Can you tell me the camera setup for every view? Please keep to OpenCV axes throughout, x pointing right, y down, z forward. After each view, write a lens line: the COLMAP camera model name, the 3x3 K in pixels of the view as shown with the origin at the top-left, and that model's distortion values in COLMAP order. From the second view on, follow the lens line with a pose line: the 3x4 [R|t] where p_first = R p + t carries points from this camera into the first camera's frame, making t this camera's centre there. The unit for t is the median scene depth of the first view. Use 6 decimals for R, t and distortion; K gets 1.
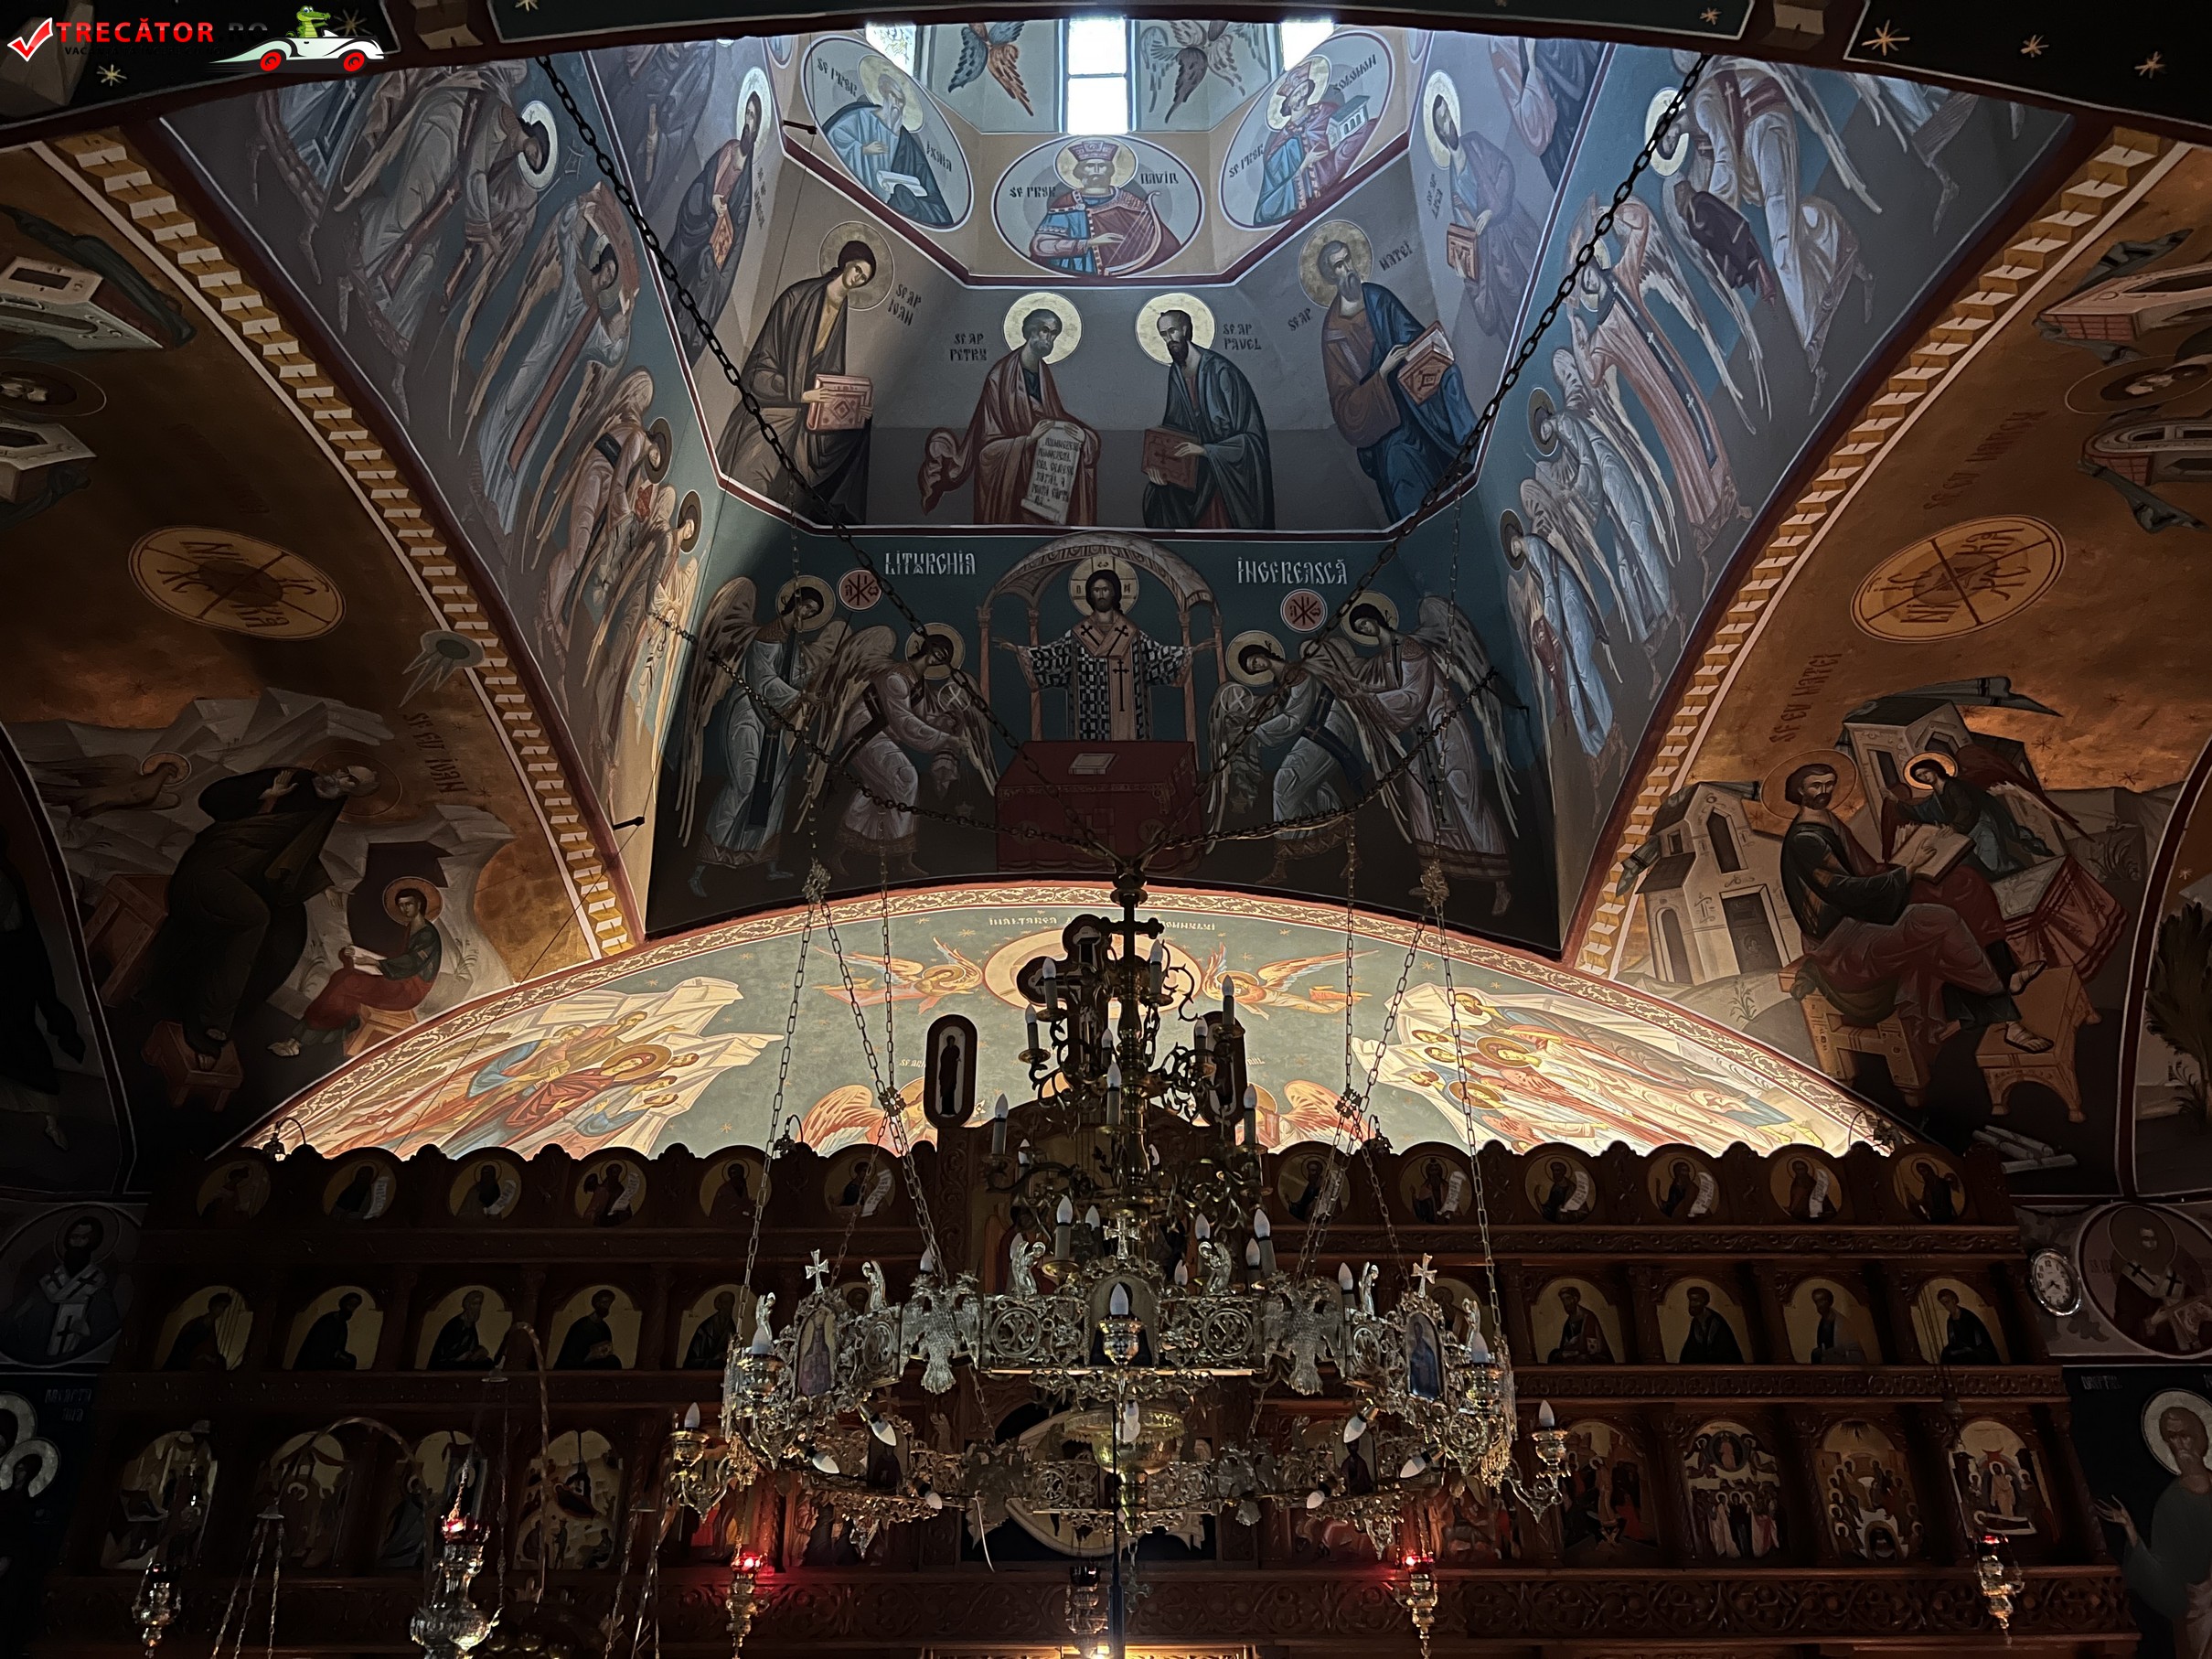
lens RADIAL K [[1672.5, 0, 1108.3], [0, 1672.5, 828.9], [0, 0, 1]] dist [0.043854, -0.044781]
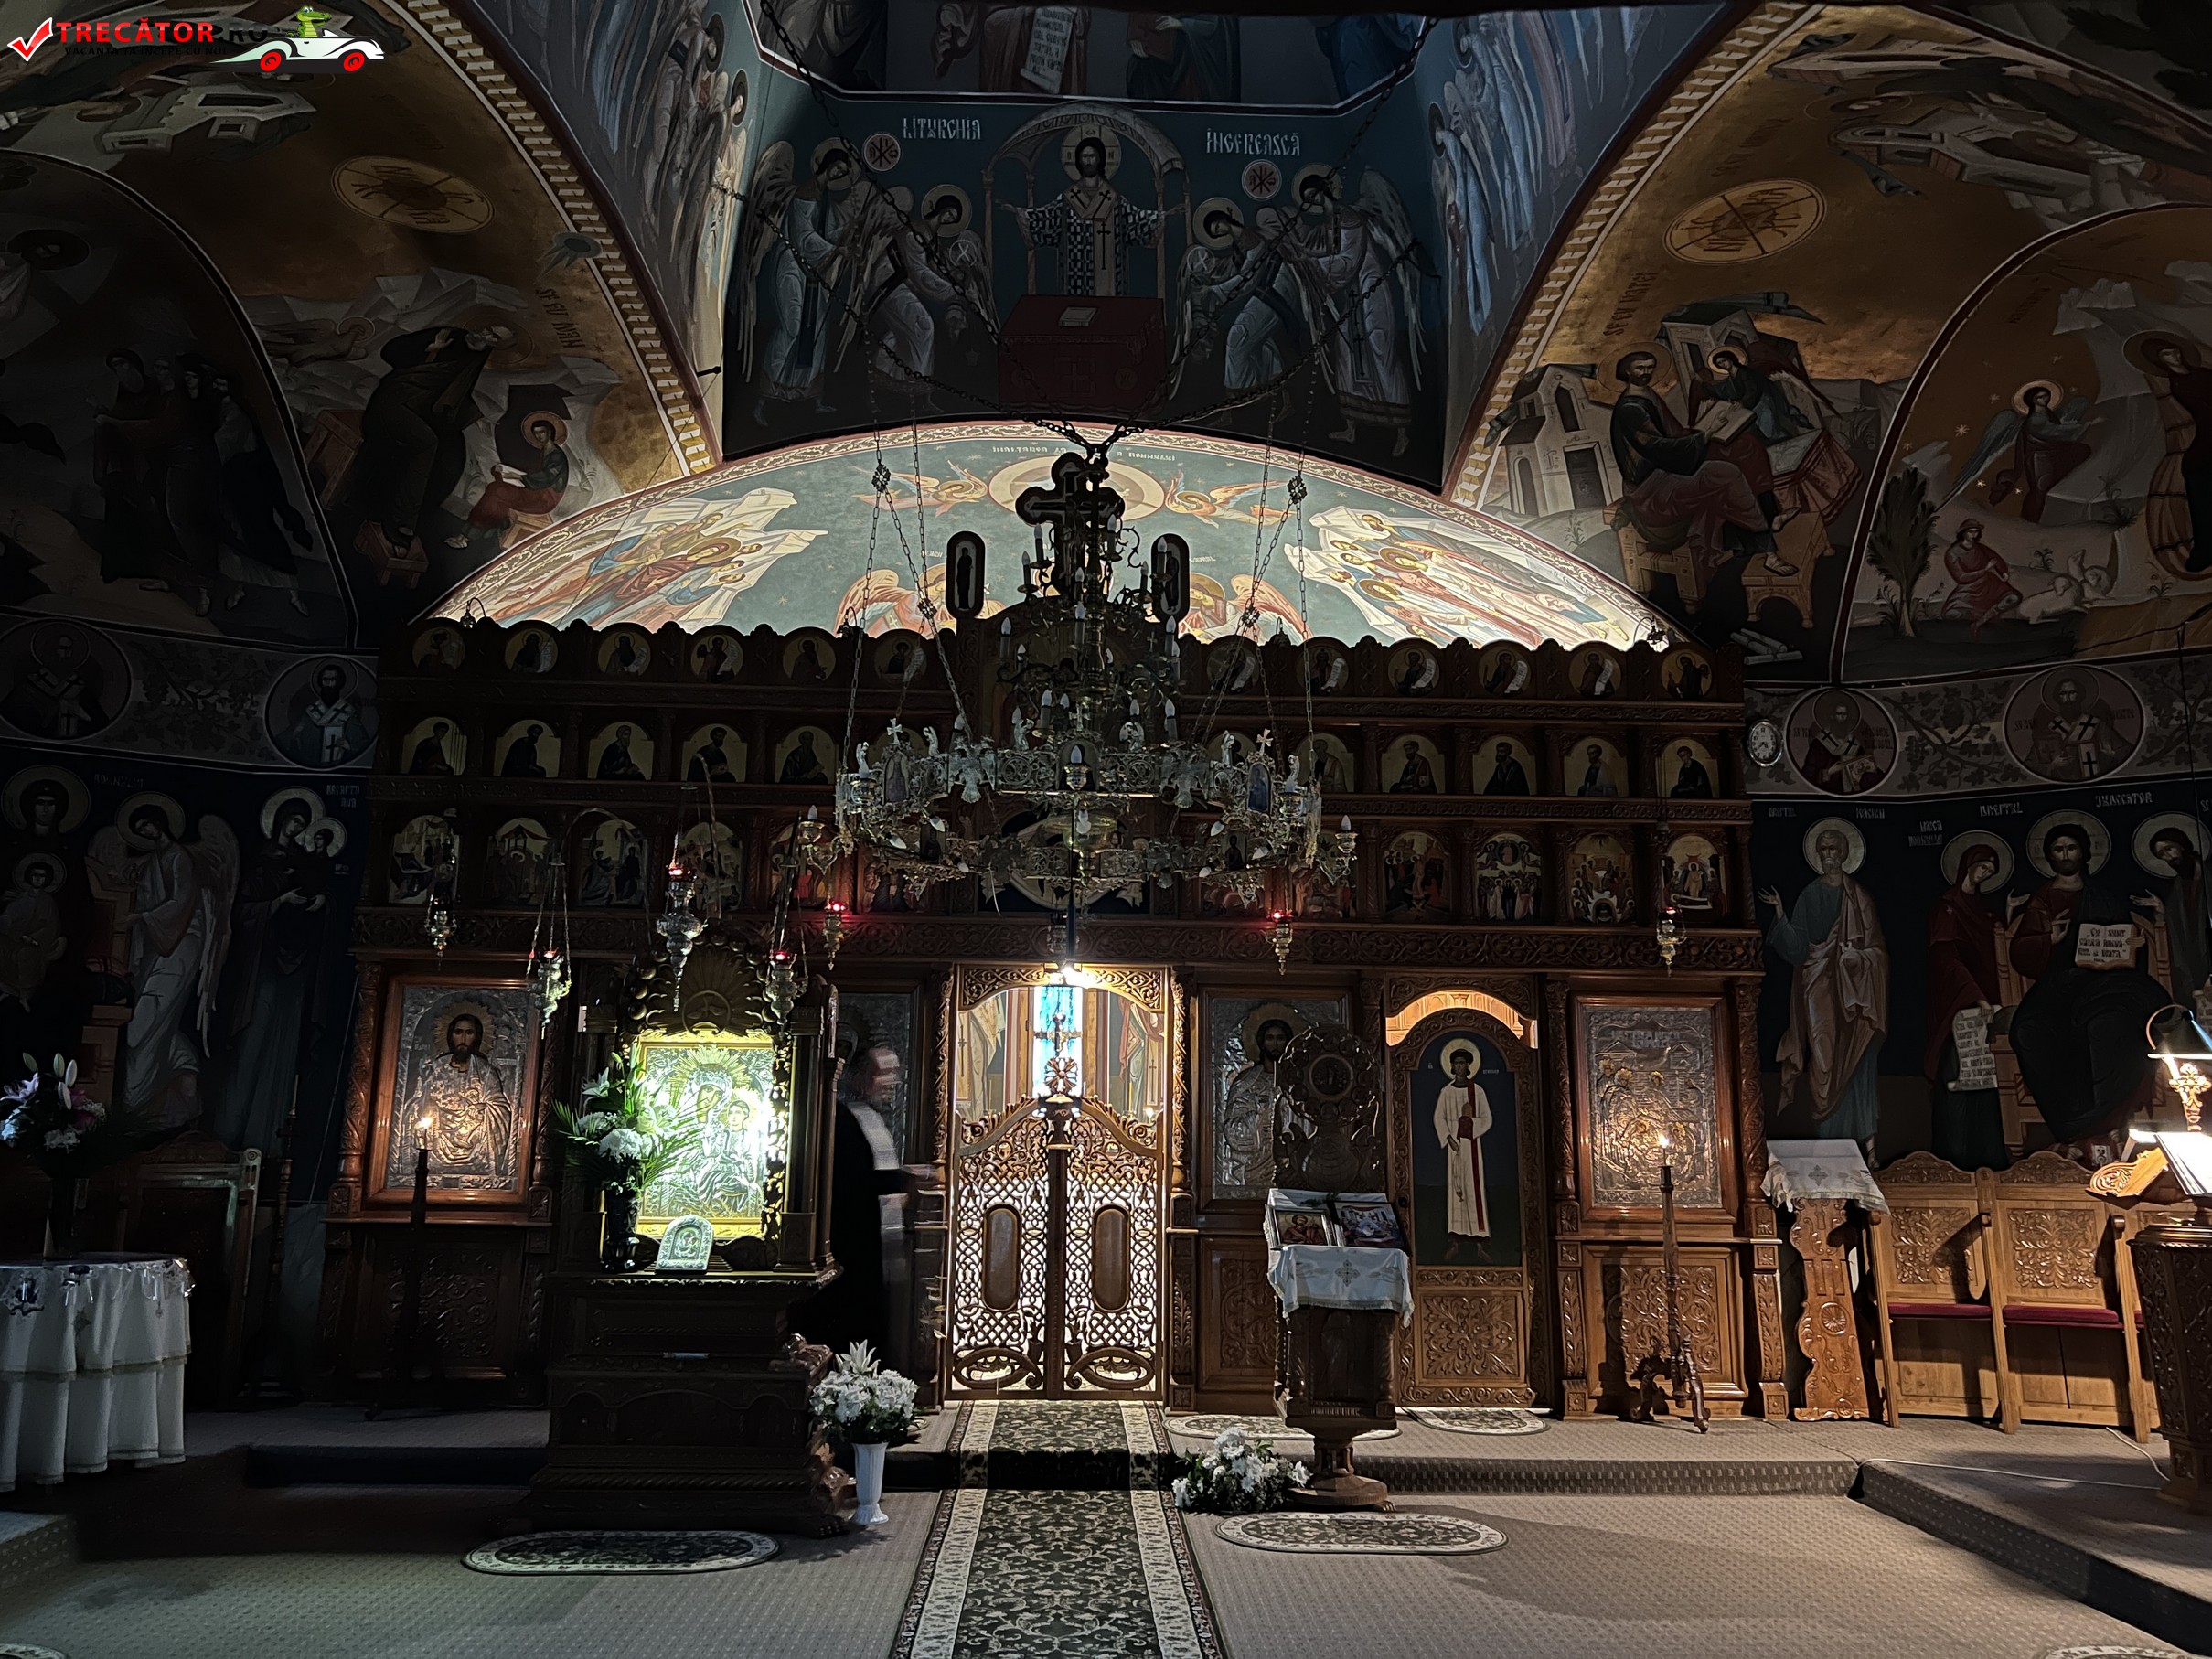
lens RADIAL K [[1672.5, 0, 1108.3], [0, 1672.5, 828.9], [0, 0, 1]] dist [0.043854, -0.044781]
pose [[0.999753, 0.021439, 0.005792, 0.015632], [-0.022150, 0.943971, 0.329285, -0.107464], [0.001592, -0.329332, 0.944213, -0.325831]]
